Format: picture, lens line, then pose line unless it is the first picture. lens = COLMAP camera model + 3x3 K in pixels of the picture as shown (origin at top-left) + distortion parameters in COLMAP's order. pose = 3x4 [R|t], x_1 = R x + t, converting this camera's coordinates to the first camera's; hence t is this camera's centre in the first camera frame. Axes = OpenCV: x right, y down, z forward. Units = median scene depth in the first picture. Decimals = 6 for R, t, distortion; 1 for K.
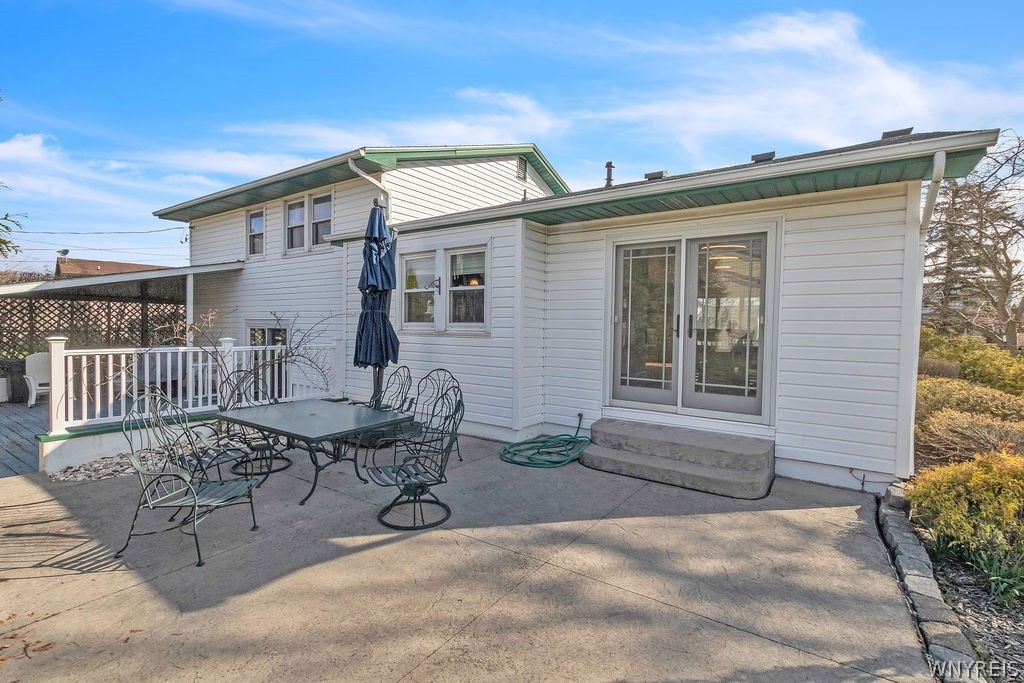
lens RADIAL K [[482.3, 0, 506.8], [0, 482.3, 320.5], [0, 0, 1]] dist [0.000836, 0.000183]
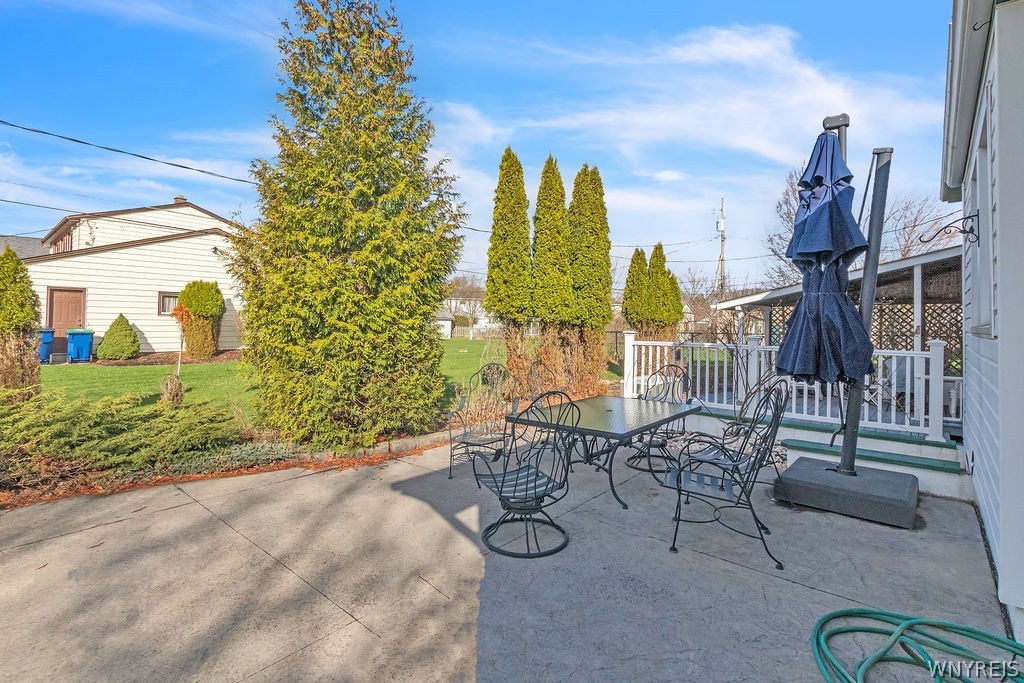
lens RADIAL K [[482.3, 0, 506.8], [0, 482.3, 320.5], [0, 0, 1]] dist [0.000836, 0.000183]
pose [[-0.110085, -0.021208, -0.993696, 0.558946], [-0.003961, 0.999774, -0.020898, 0.040931], [0.993914, 0.001635, -0.110144, 0.917476]]
